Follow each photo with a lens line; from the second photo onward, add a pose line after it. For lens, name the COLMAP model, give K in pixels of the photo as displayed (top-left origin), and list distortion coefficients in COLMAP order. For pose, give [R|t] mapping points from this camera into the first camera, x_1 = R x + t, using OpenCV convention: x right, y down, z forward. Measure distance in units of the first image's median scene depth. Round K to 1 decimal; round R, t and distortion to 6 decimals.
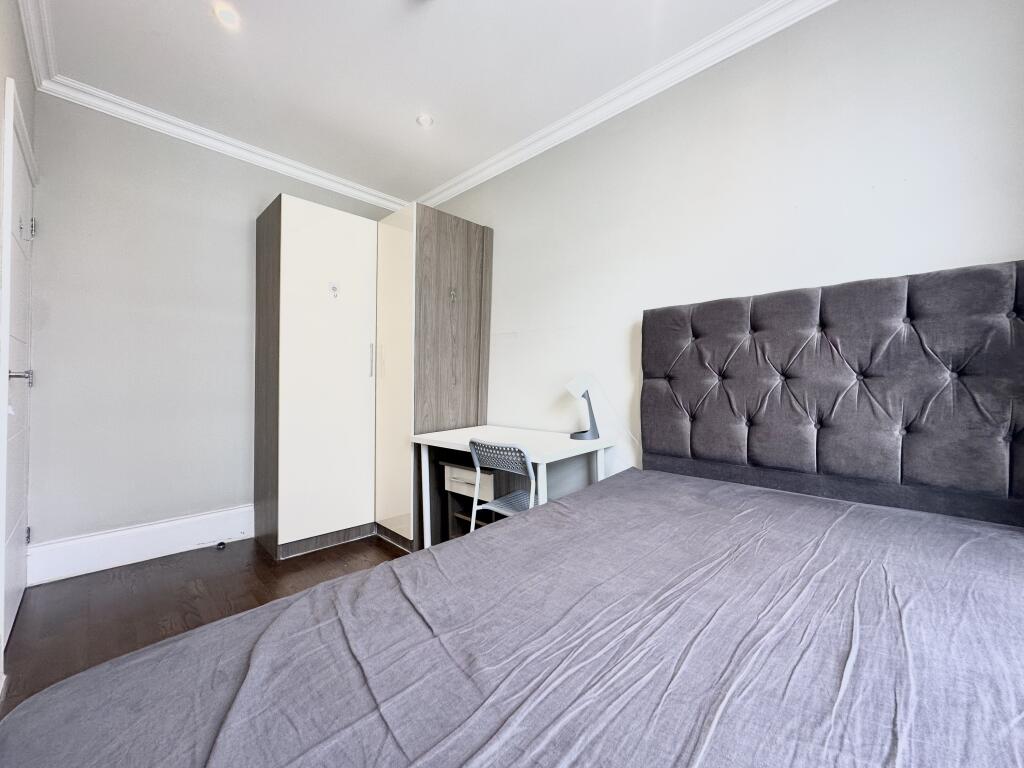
lens RADIAL K [[410.9, 0, 512.0], [0, 410.9, 384.0], [0, 0, 1]] dist [-0.001822, -0.000279]
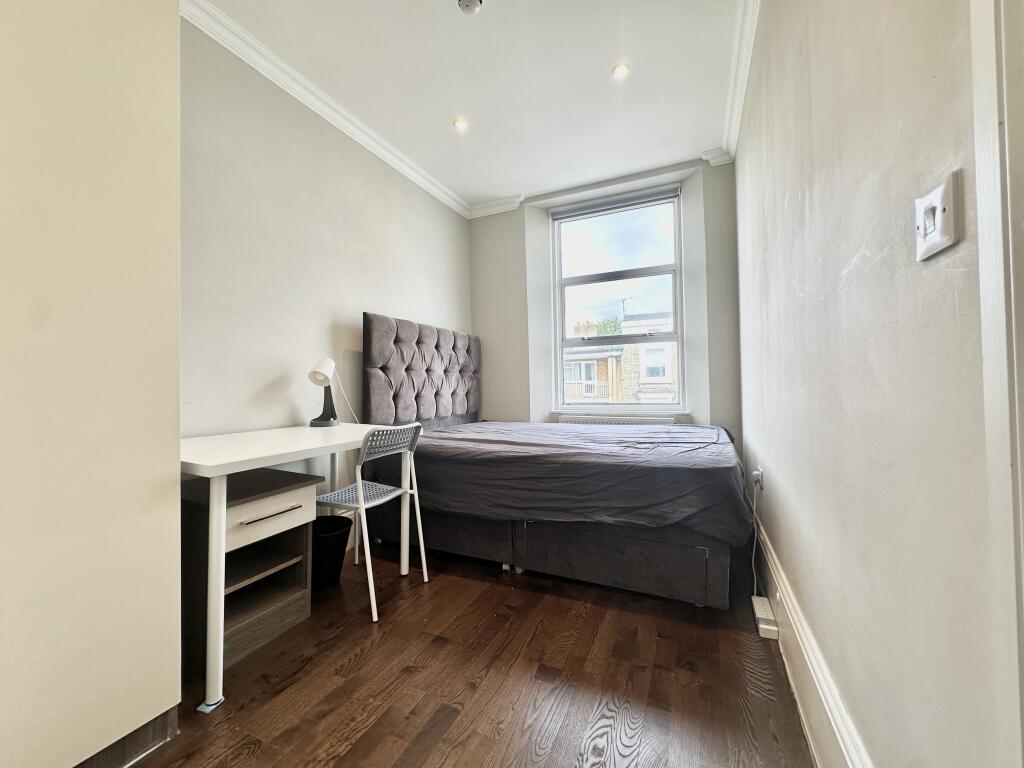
lens RADIAL K [[410.9, 0, 512.0], [0, 410.9, 384.0], [0, 0, 1]] dist [-0.001822, -0.000279]
pose [[-0.320826, 0.009148, 0.947094, -1.132851], [-0.004161, 0.999930, -0.011068, 0.065443], [-0.947129, -0.007492, -0.320766, 1.168245]]
